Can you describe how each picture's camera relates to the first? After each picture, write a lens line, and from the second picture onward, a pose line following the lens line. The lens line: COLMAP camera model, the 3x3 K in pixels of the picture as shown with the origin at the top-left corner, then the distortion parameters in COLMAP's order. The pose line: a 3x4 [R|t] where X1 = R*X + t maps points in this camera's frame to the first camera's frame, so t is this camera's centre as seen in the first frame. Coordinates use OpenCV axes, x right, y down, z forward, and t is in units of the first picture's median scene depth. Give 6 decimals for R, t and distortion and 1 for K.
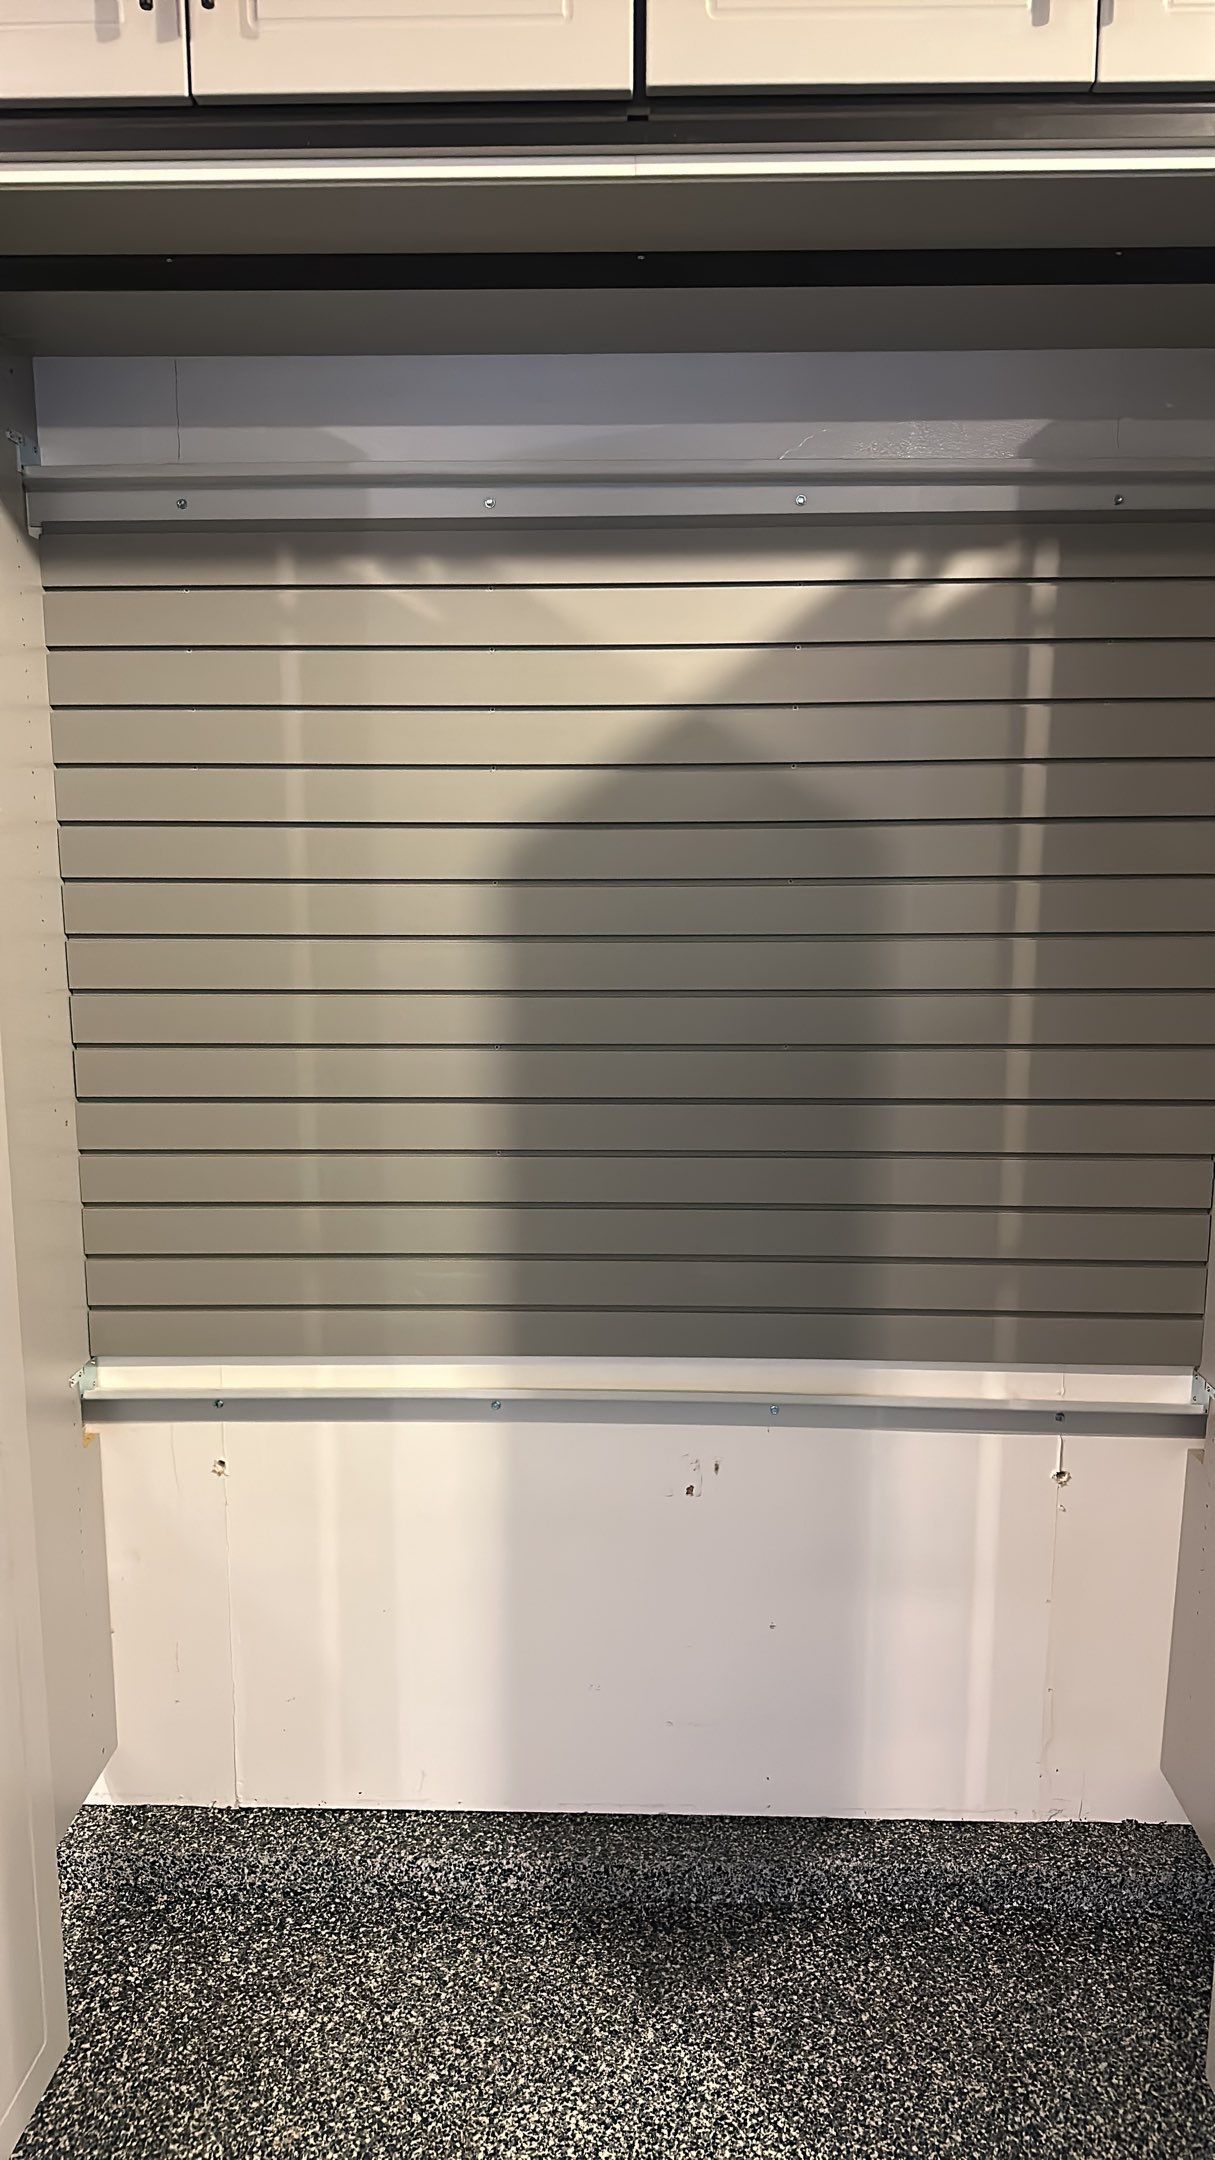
lens RADIAL K [[1446.4, 0, 607.5], [0, 1446.4, 1080.0], [0, 0, 1]] dist [0.002740, 0.000020]
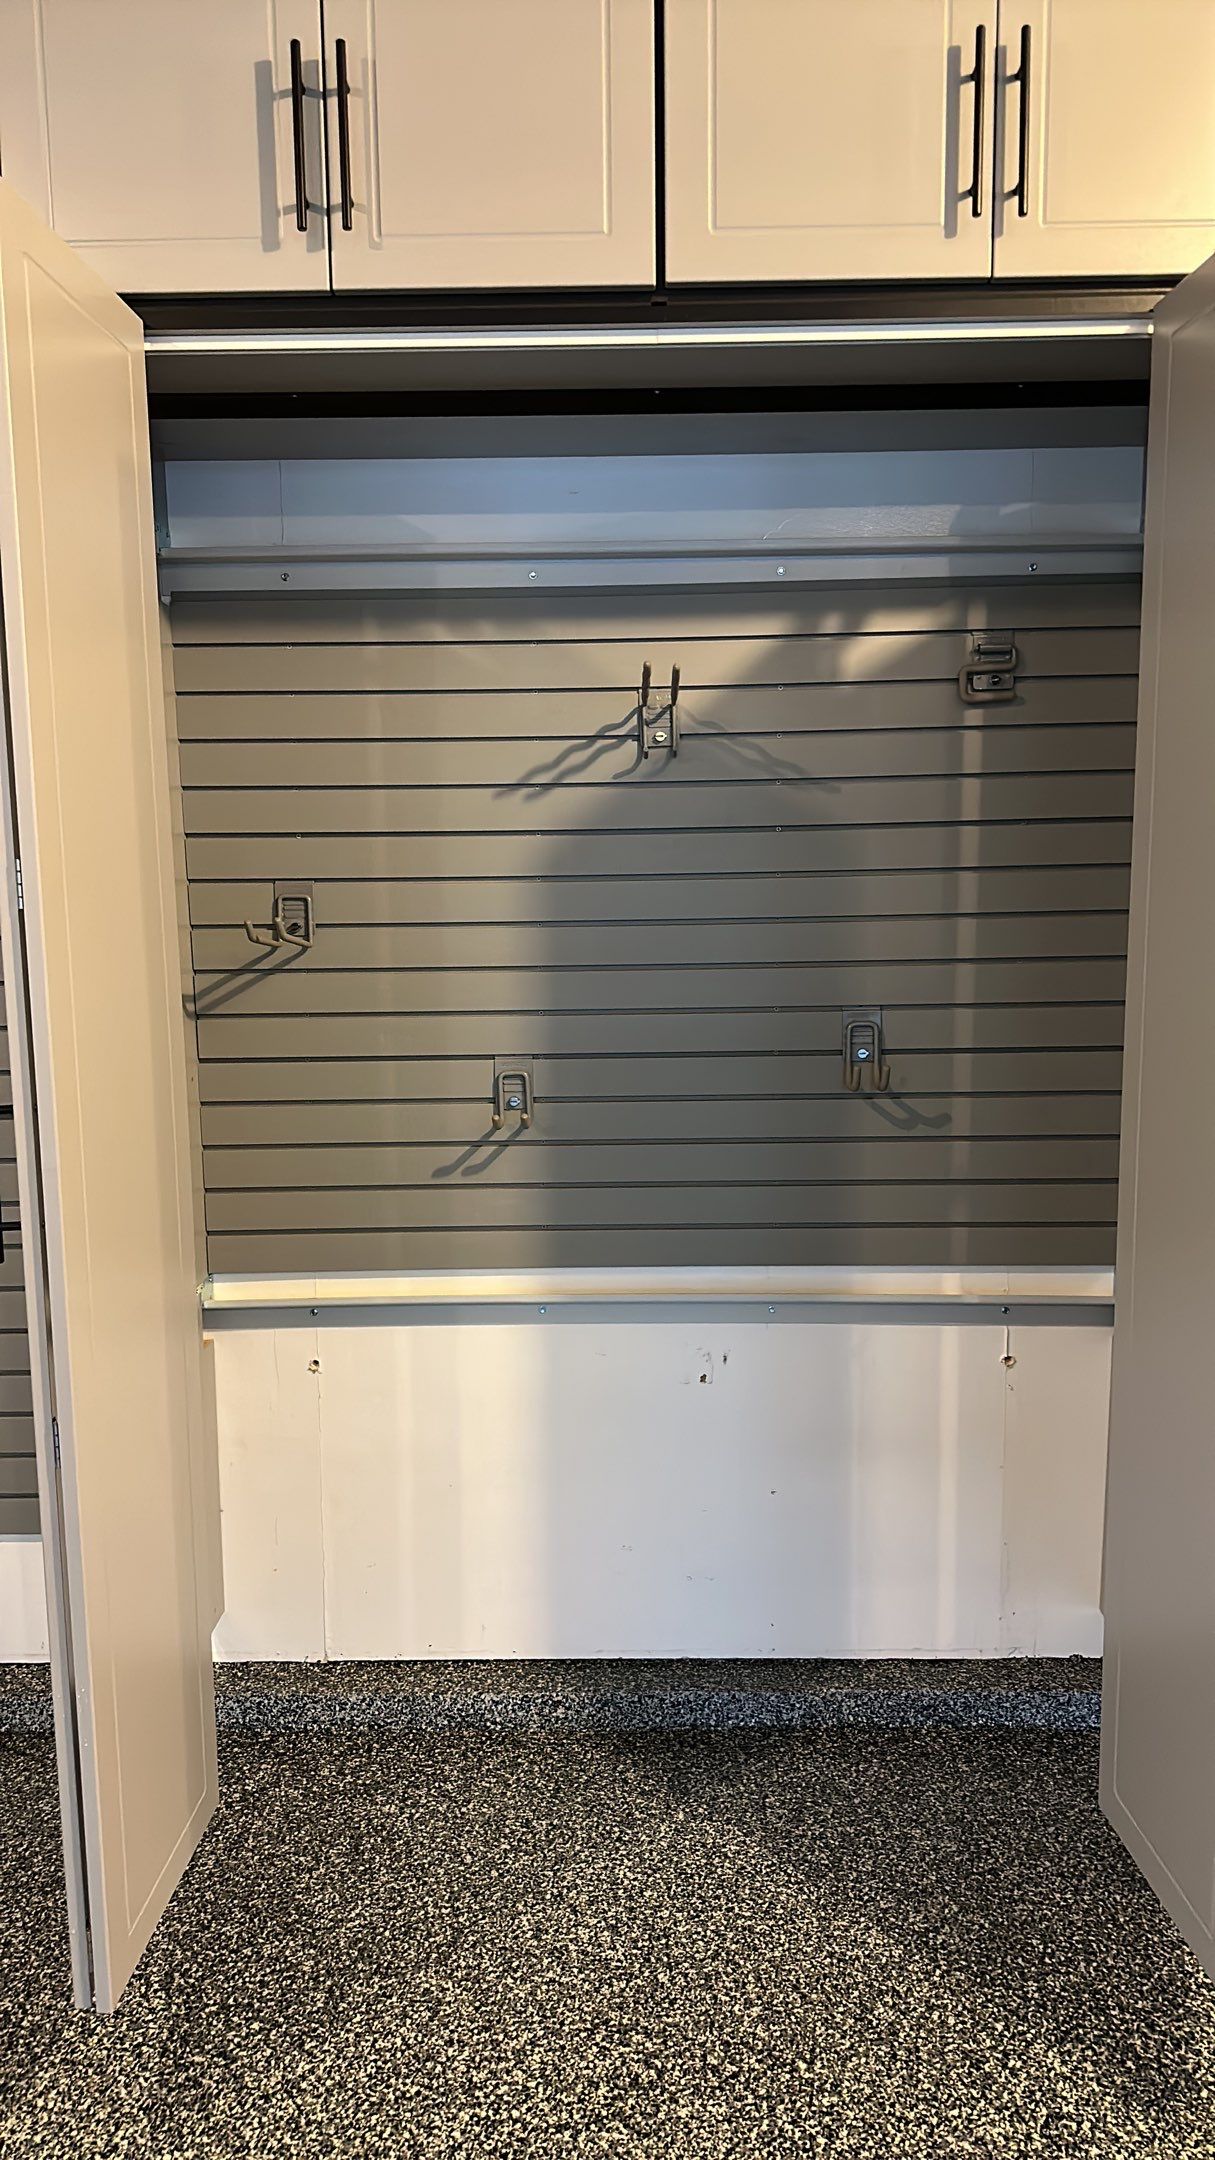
lens RADIAL K [[1469.2, 0, 607.5], [0, 1469.2, 1080.0], [0, 0, 1]] dist [0.075764, -0.079340]
pose [[0.999816, -0.014397, 0.012695, -0.037615], [0.014746, 0.999503, -0.027871, 0.071062], [-0.012288, 0.028053, 0.999531, -0.257474]]
